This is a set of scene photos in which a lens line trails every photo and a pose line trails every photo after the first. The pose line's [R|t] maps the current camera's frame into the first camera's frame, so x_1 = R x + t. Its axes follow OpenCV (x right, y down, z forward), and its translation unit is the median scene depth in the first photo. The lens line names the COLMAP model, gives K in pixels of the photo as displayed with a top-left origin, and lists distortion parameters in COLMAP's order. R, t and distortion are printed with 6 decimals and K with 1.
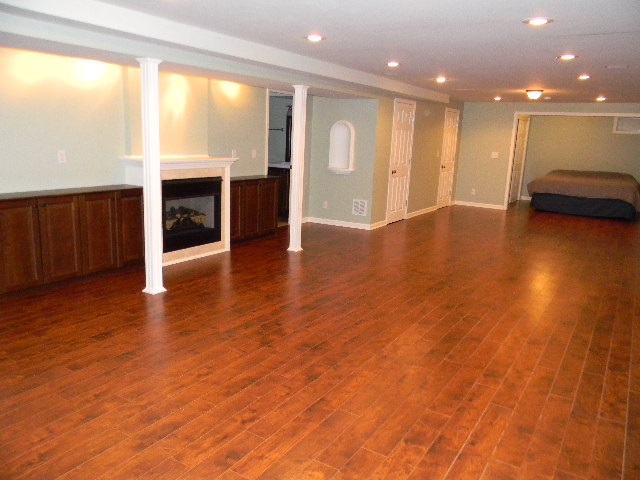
lens RADIAL K [[515.4, 0, 303.6], [0, 515.4, 249.5], [0, 0, 1]] dist [0.022389, -0.022607]
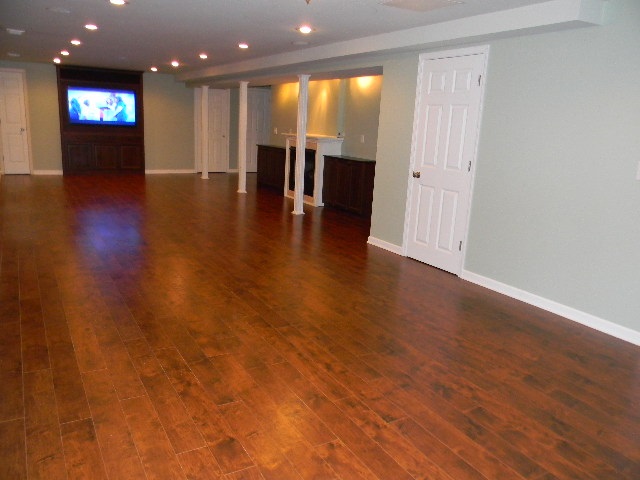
lens RADIAL K [[515.4, 0, 319.4], [0, 515.4, 237.6], [0, 0, 1]] dist [0.022389, -0.022607]
pose [[-0.457032, 0.135116, -0.879127, 1.151913], [-0.257651, 0.925906, 0.276251, -0.328428], [0.851315, 0.352764, -0.388356, 1.735905]]
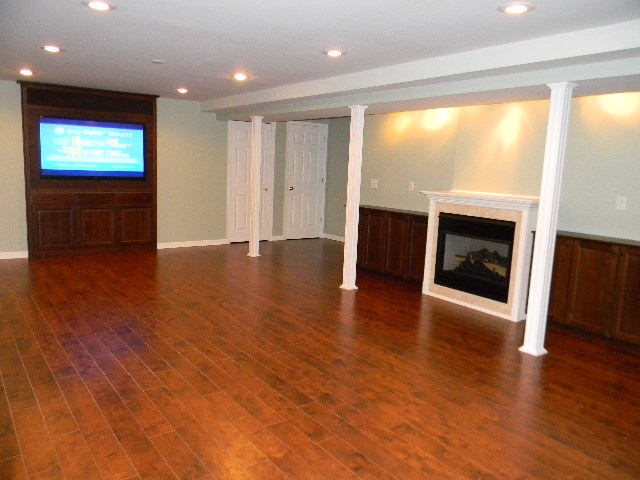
lens RADIAL K [[515.4, 0, 319.1], [0, 515.4, 242.8], [0, 0, 1]] dist [0.022389, -0.022607]
pose [[-0.366253, 0.086921, -0.926447, 0.728148], [-0.254431, 0.948332, 0.189558, -0.198818], [0.895055, 0.305143, -0.325214, 1.081452]]
